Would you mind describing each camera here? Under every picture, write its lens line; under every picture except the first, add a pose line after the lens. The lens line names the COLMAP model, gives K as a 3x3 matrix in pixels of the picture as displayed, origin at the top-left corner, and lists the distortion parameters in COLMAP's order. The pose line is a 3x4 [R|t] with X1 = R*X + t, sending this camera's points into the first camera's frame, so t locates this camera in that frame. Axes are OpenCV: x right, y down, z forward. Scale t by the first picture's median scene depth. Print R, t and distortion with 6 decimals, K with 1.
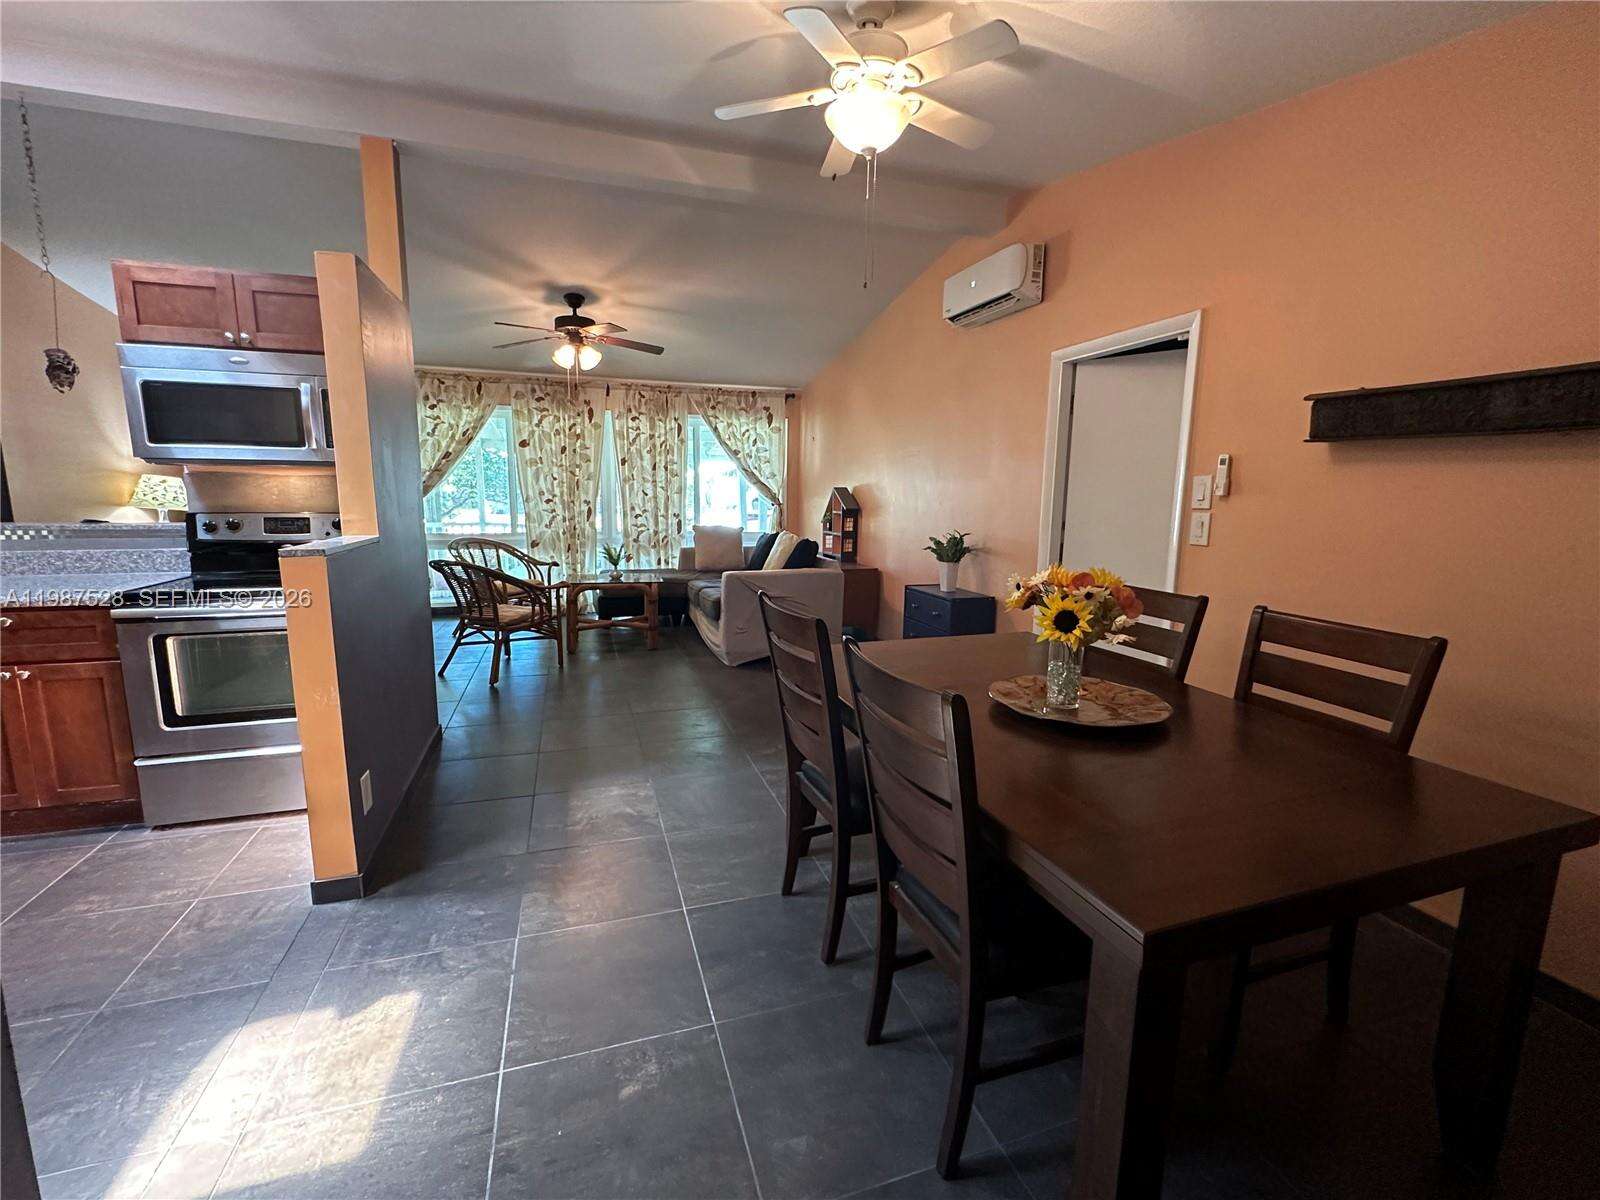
lens RADIAL K [[697.9, 0, 790.9], [0, 697.9, 599.5], [0, 0, 1]] dist [-0.003005, -0.000071]
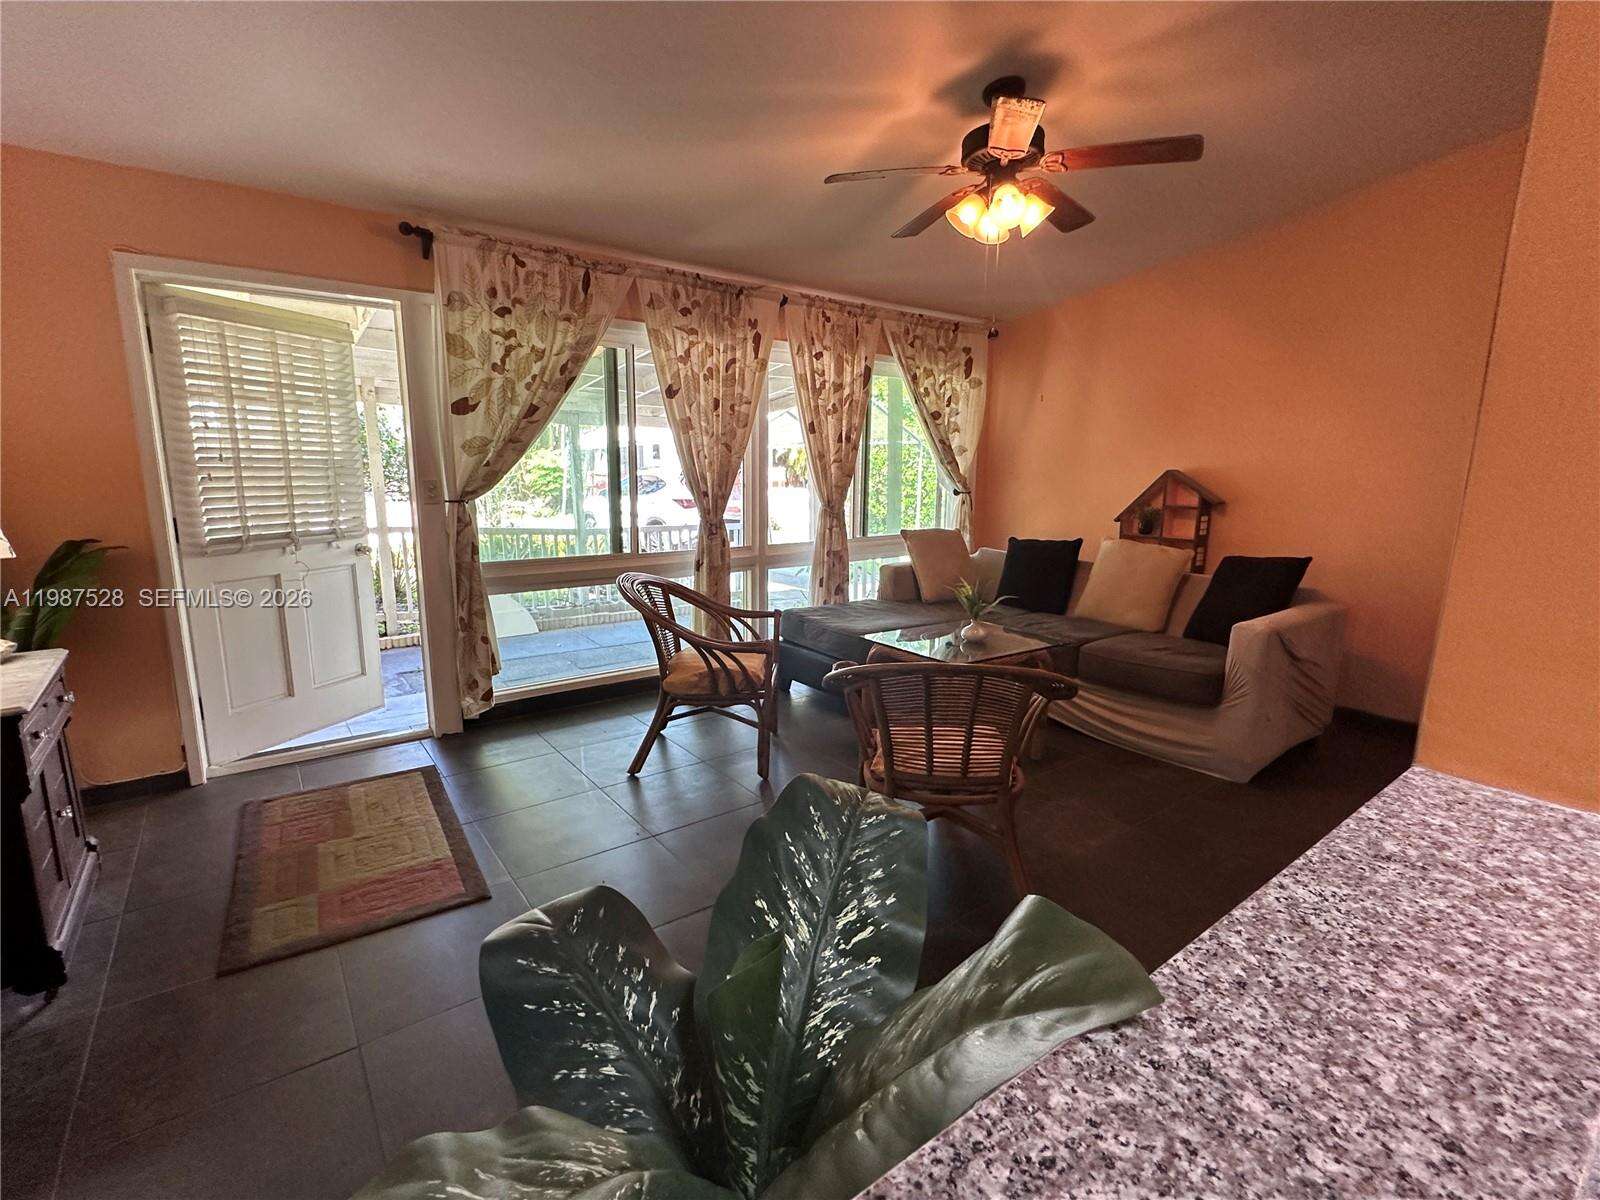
lens RADIAL K [[744.4, 0, 800.0], [0, 744.4, 600.0], [0, 0, 1]] dist [-0.002935, -0.000185]
pose [[0.943950, -0.063542, 0.323916, -0.465445], [0.054007, 0.997804, 0.038350, -0.075170], [-0.325641, -0.018706, 0.945308, 0.397968]]
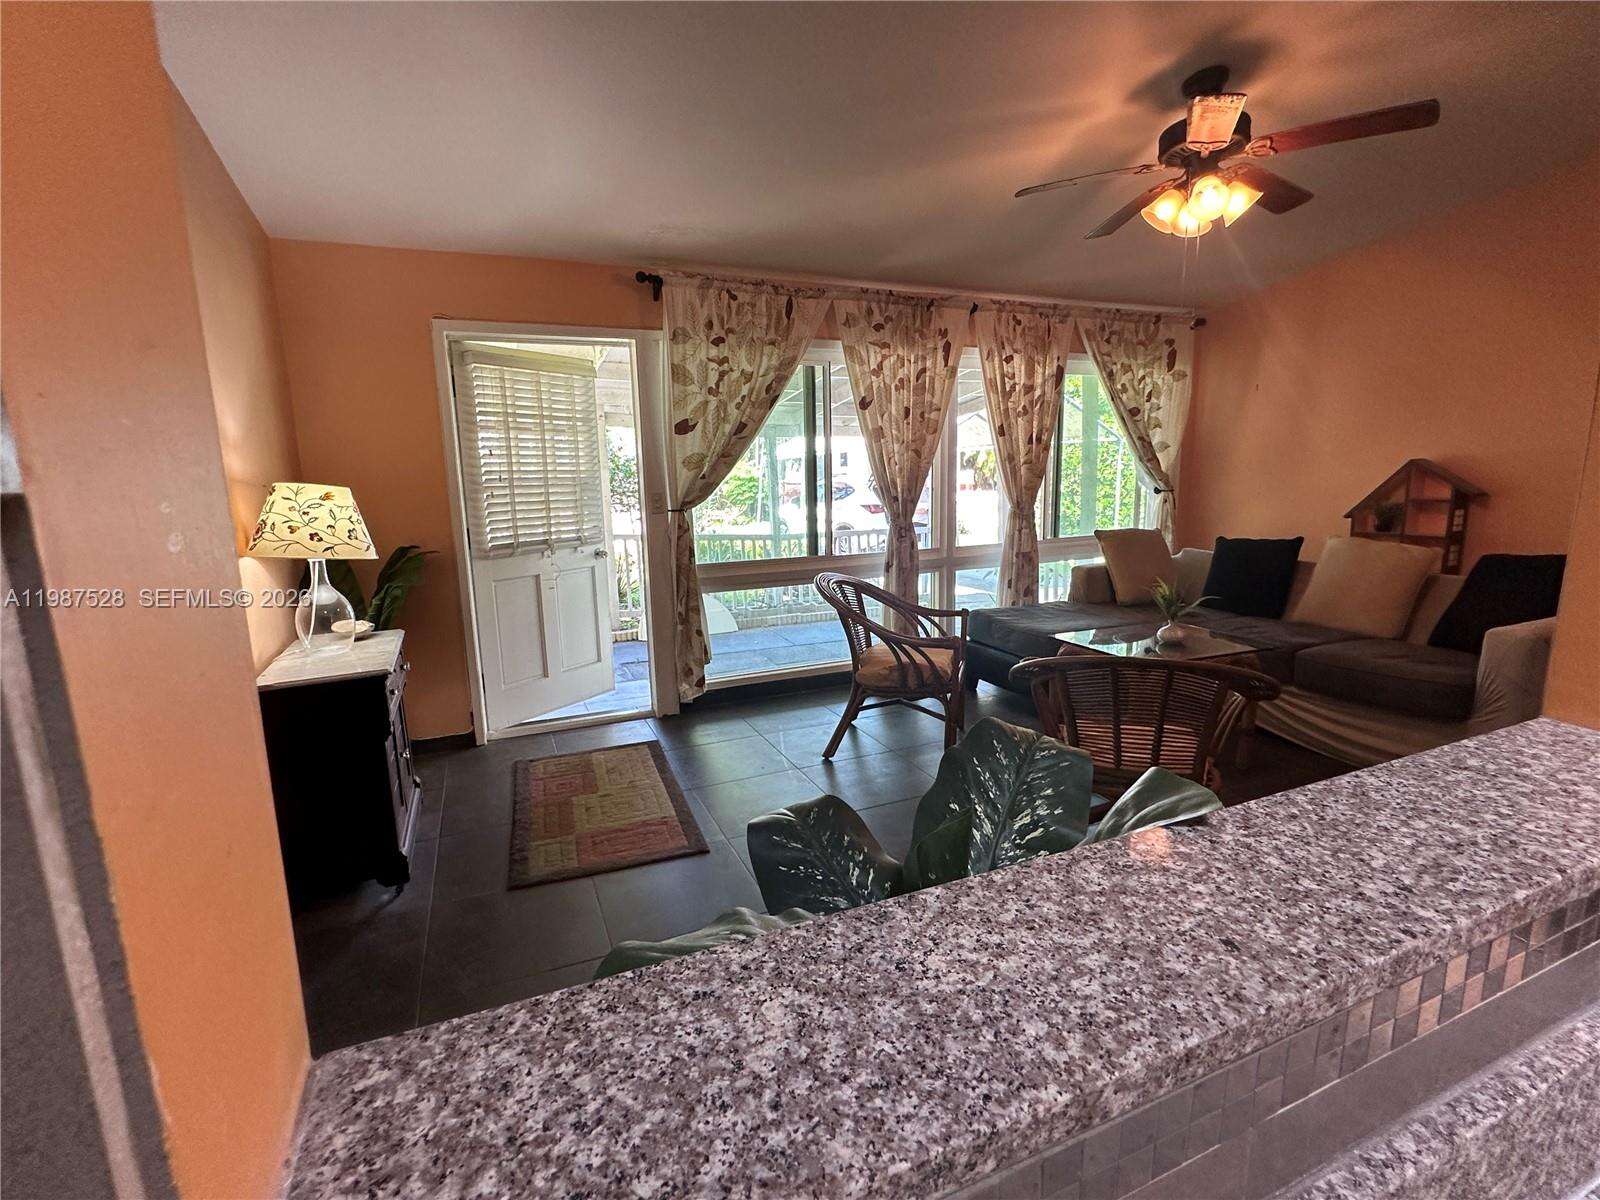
lens RADIAL K [[744.4, 0, 800.0], [0, 744.4, 600.0], [0, 0, 1]] dist [-0.002935, -0.000185]
pose [[0.995111, -0.052820, 0.083456, -0.475113], [0.051479, 0.998509, 0.018142, -0.071540], [-0.084290, -0.013757, 0.996346, 0.369982]]
